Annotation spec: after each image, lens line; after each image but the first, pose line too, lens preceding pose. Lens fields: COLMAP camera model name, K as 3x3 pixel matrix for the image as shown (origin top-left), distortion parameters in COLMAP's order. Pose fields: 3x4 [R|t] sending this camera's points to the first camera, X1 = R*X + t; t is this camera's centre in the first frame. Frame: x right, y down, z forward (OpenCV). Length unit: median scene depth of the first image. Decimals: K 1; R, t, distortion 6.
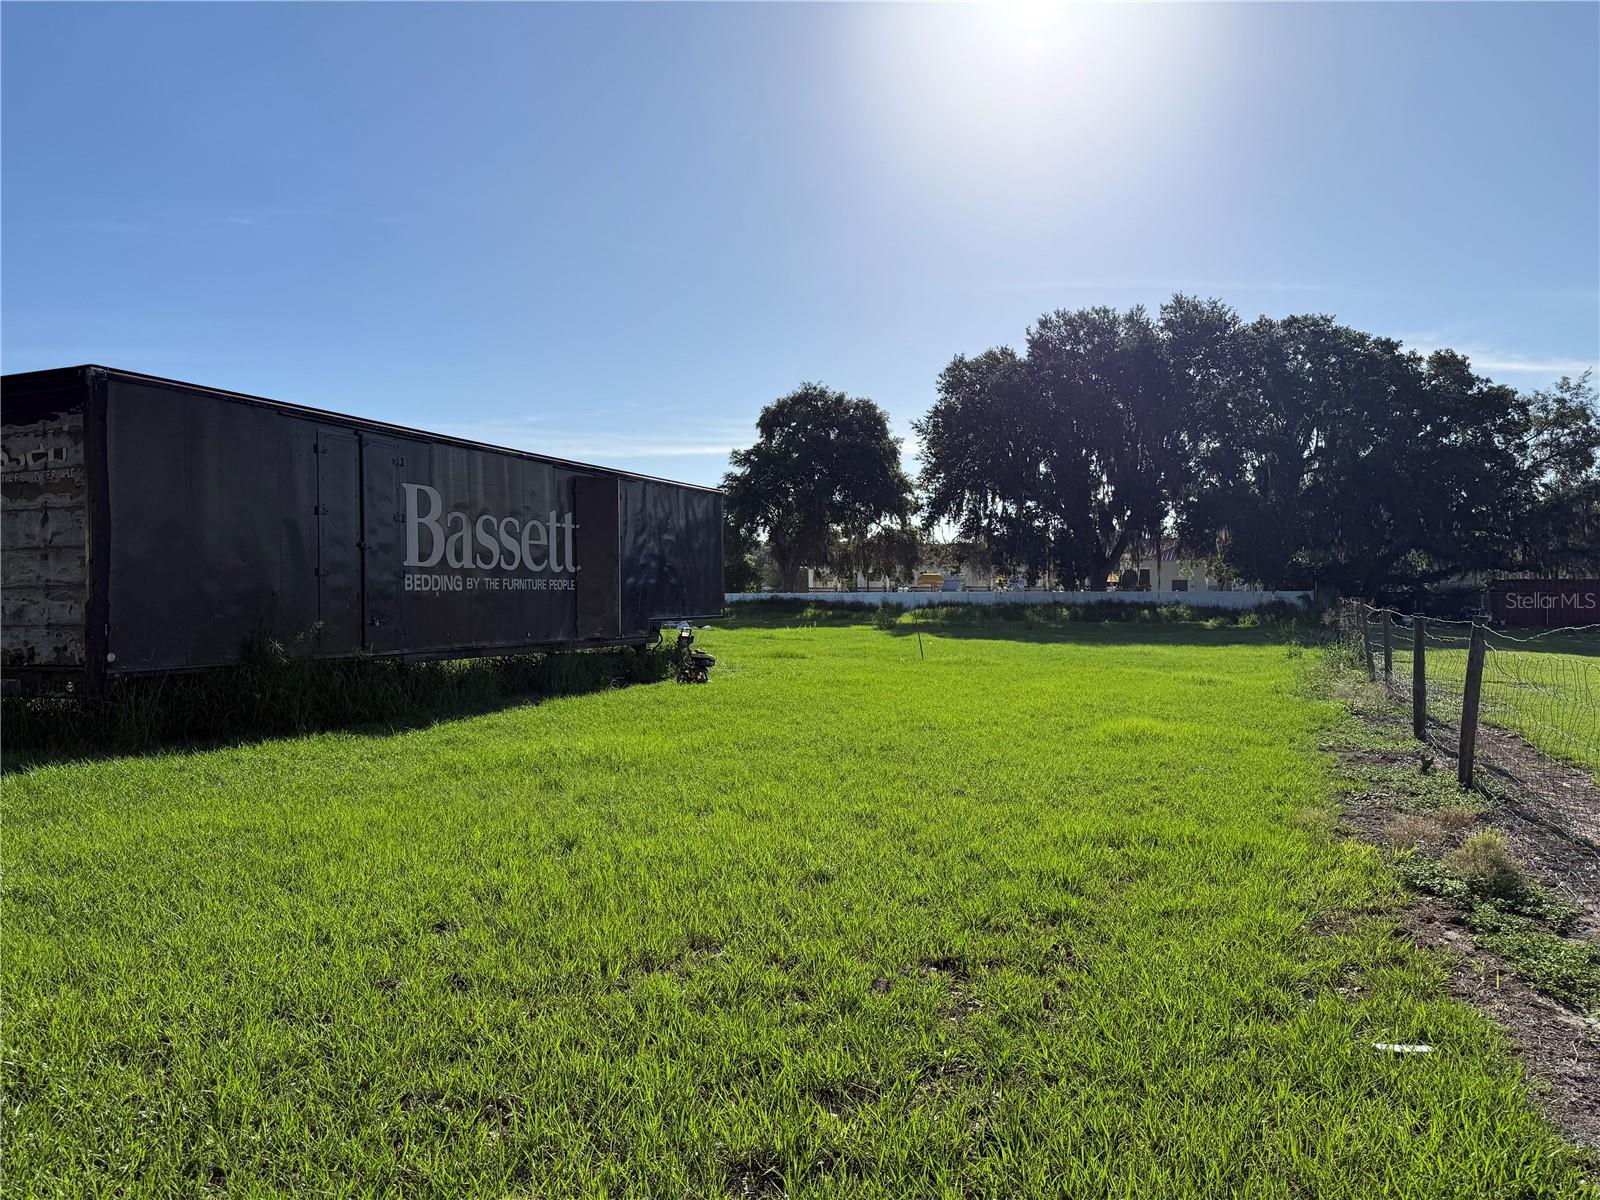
lens RADIAL K [[1115.0, 0, 809.5], [0, 1115.0, 609.4], [0, 0, 1]] dist [0.040999, -0.057170]
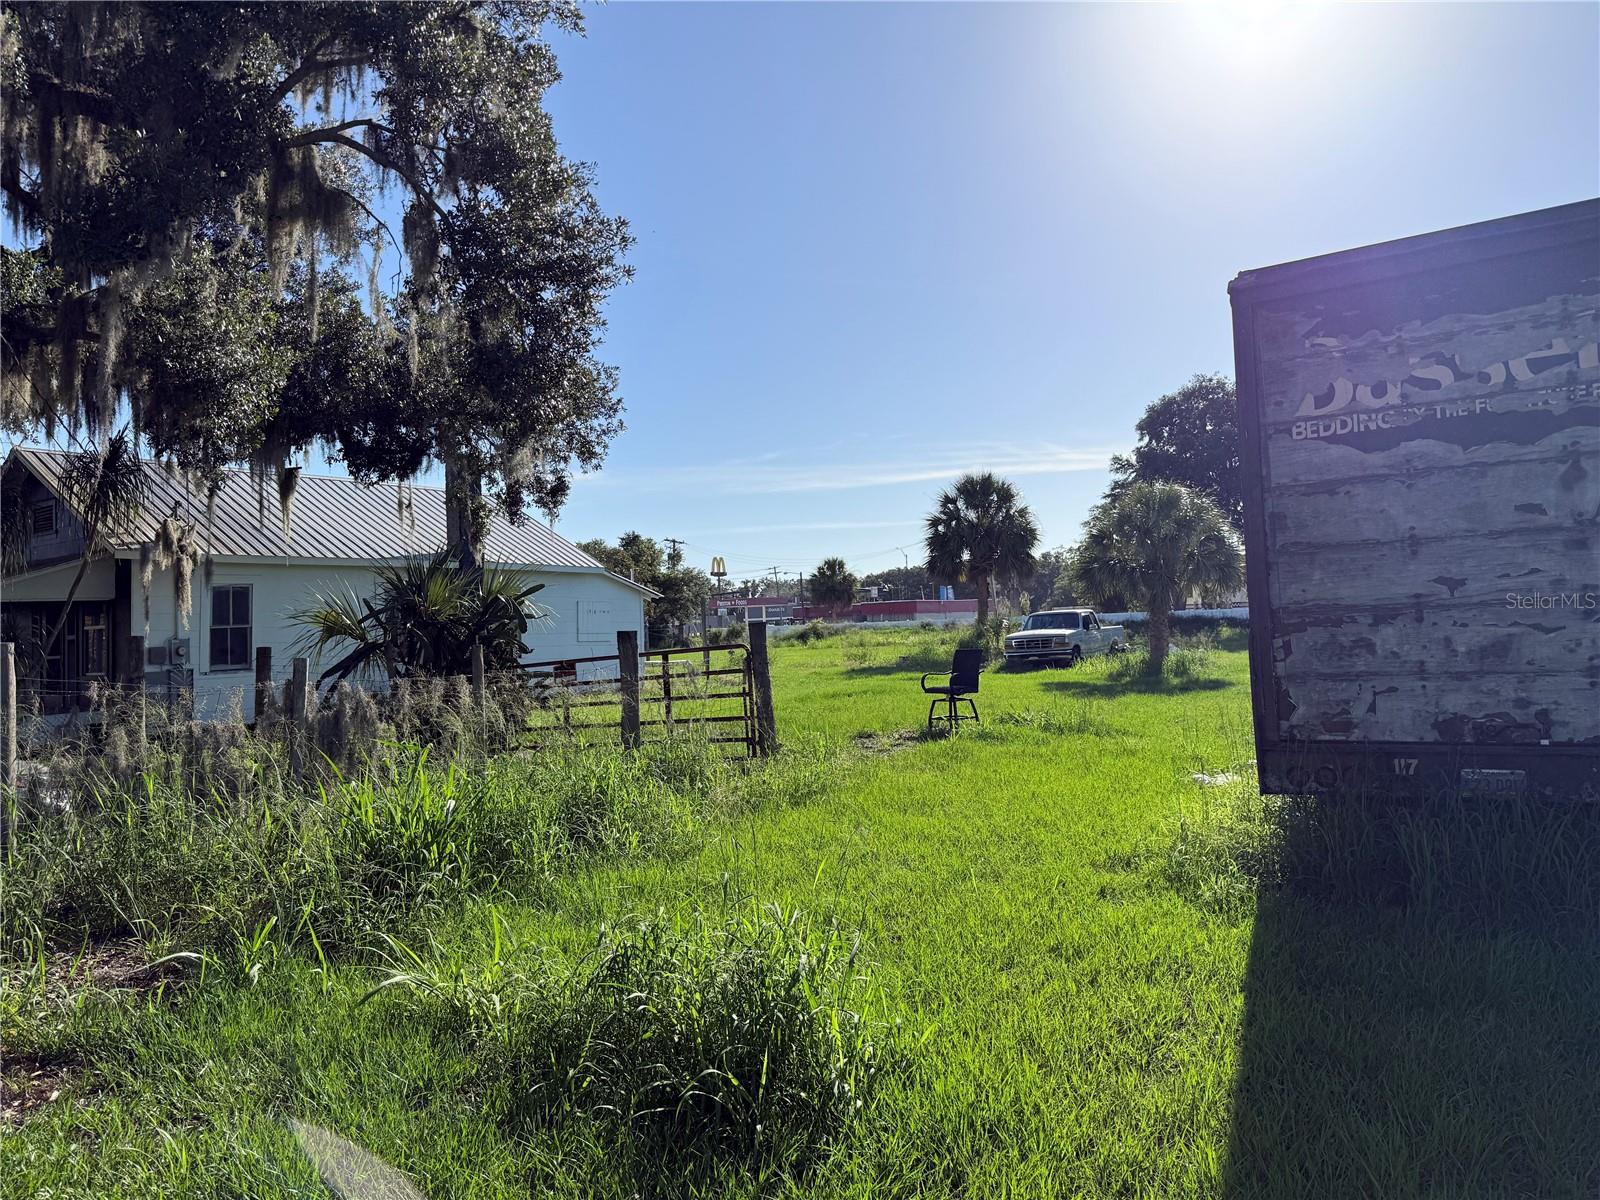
lens RADIAL K [[1115.0, 0, 793.1], [0, 1115.0, 571.6], [0, 0, 1]] dist [0.040999, -0.057170]
pose [[0.974155, -0.040618, -0.222201, -0.594881], [0.028352, 0.997907, -0.058117, -0.008082], [0.224096, 0.050315, 0.973267, 0.247652]]
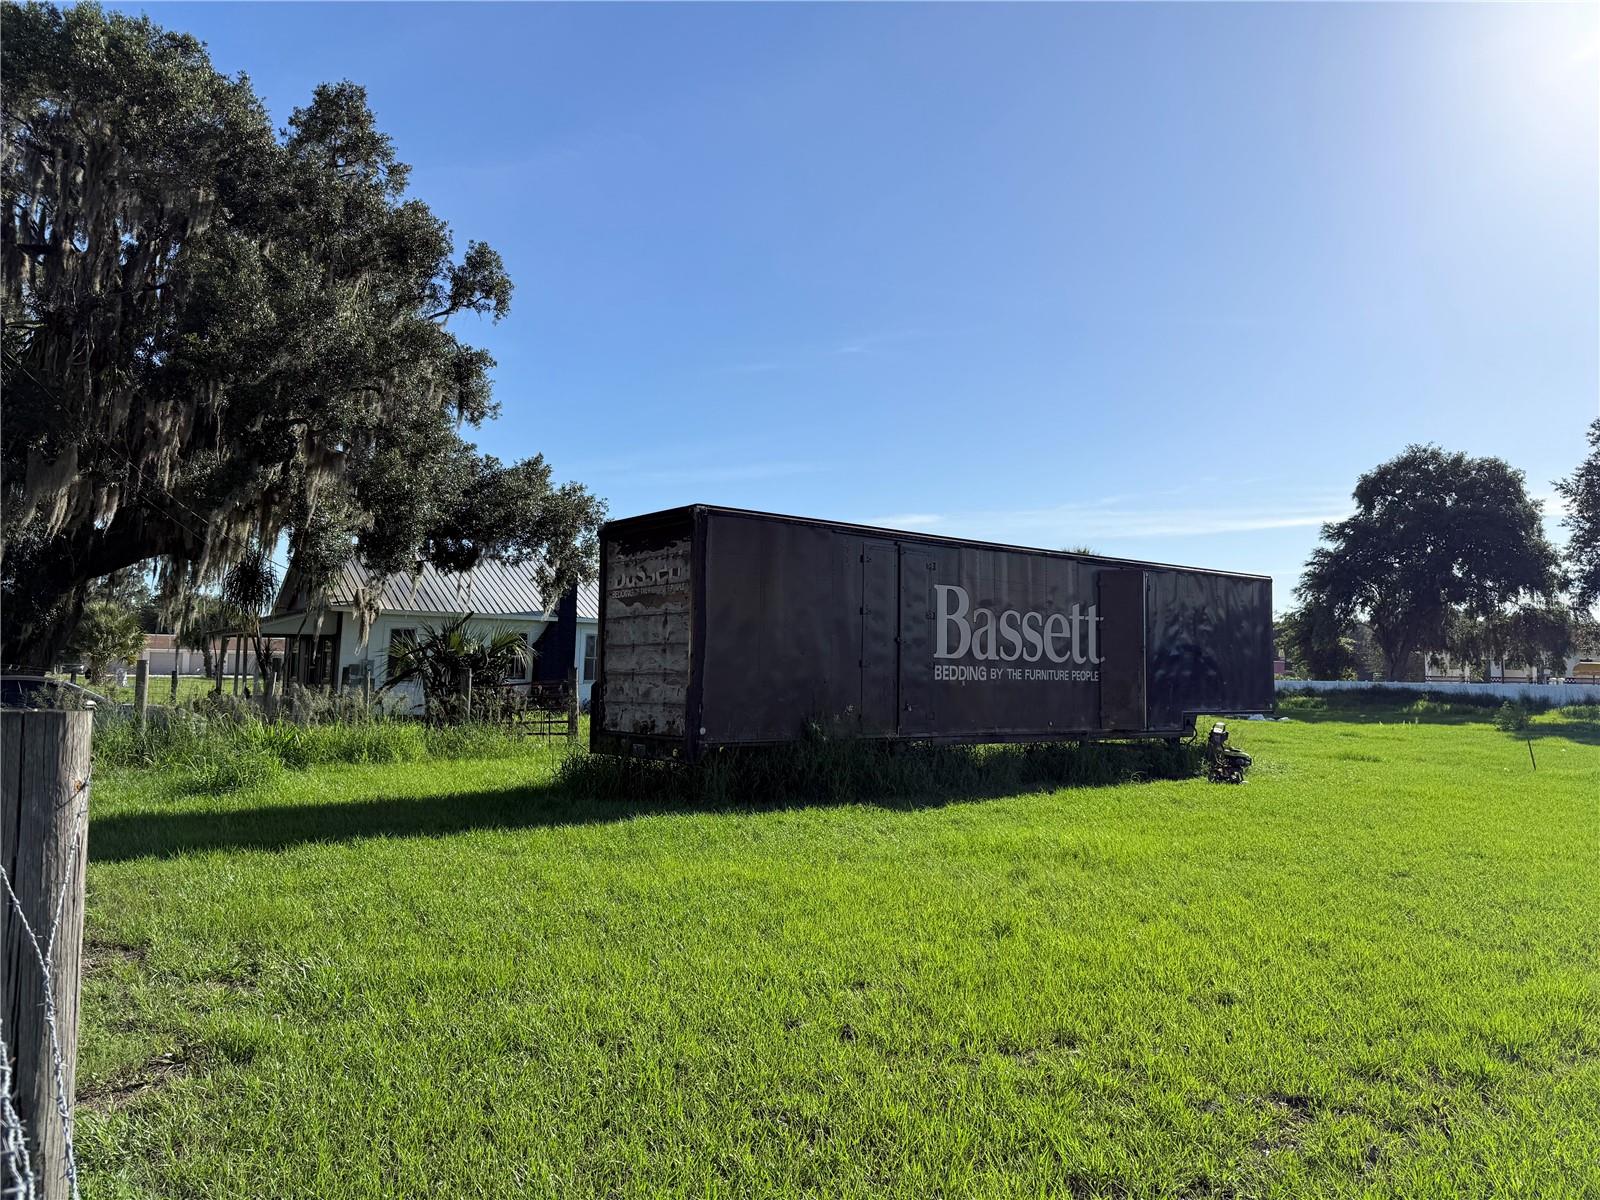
lens RADIAL K [[1115.0, 0, 792.1], [0, 1115.0, 570.9], [0, 0, 1]] dist [0.040999, -0.057170]
pose [[0.865560, -0.023909, -0.500234, 0.063999], [-0.028460, 0.994897, -0.096796, -0.011292], [0.499995, 0.098019, 0.860463, -0.033913]]
